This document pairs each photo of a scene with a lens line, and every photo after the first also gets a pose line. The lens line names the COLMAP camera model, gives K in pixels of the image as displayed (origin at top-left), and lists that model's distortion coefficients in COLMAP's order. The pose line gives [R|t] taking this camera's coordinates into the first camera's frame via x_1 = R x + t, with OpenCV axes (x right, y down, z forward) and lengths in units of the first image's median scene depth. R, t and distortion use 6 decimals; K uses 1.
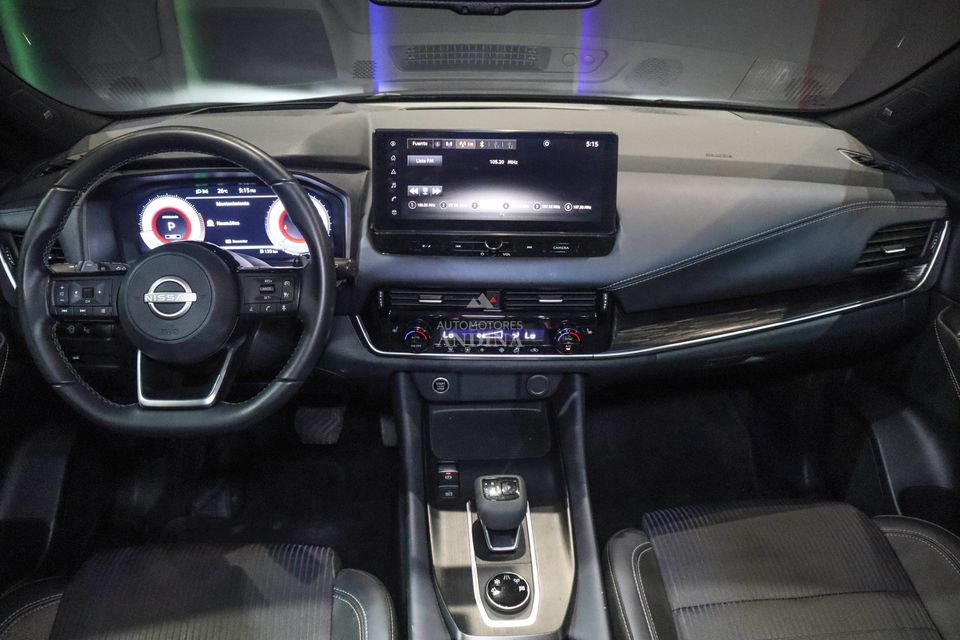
lens RADIAL K [[694.7, 0, 480.4], [0, 694.7, 322.4], [0, 0, 1]] dist [-0.006491, -0.002563]
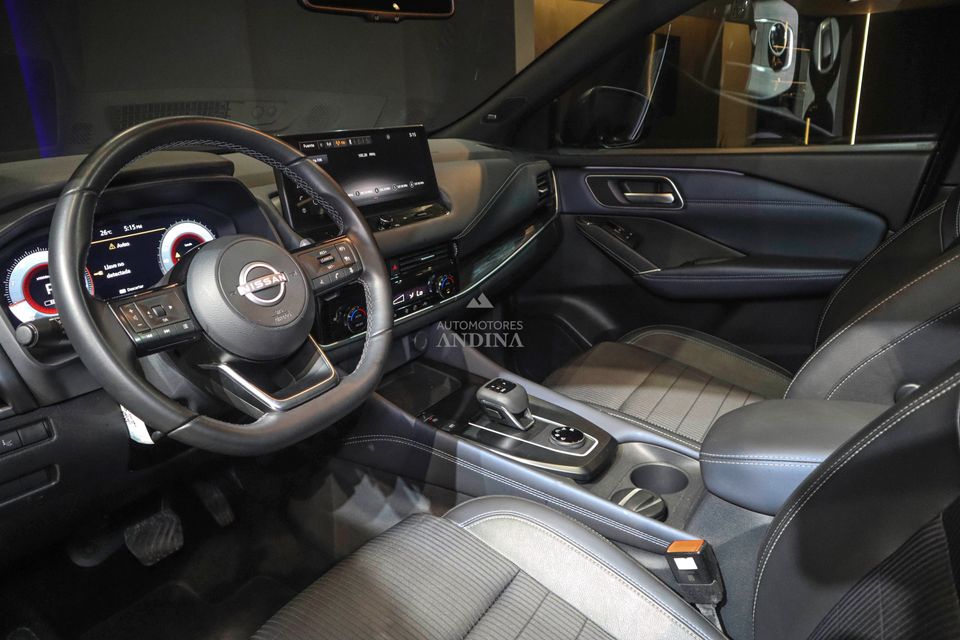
lens RADIAL K [[675.6, 0, 479.3], [0, 675.6, 319.3], [0, 0, 1]] dist [-0.003305, -0.000522]
pose [[0.595685, -0.280538, 0.752634, -0.817635], [0.418990, 0.907965, 0.006819, 0.103709], [-0.685279, 0.311284, 0.658403, 0.180100]]
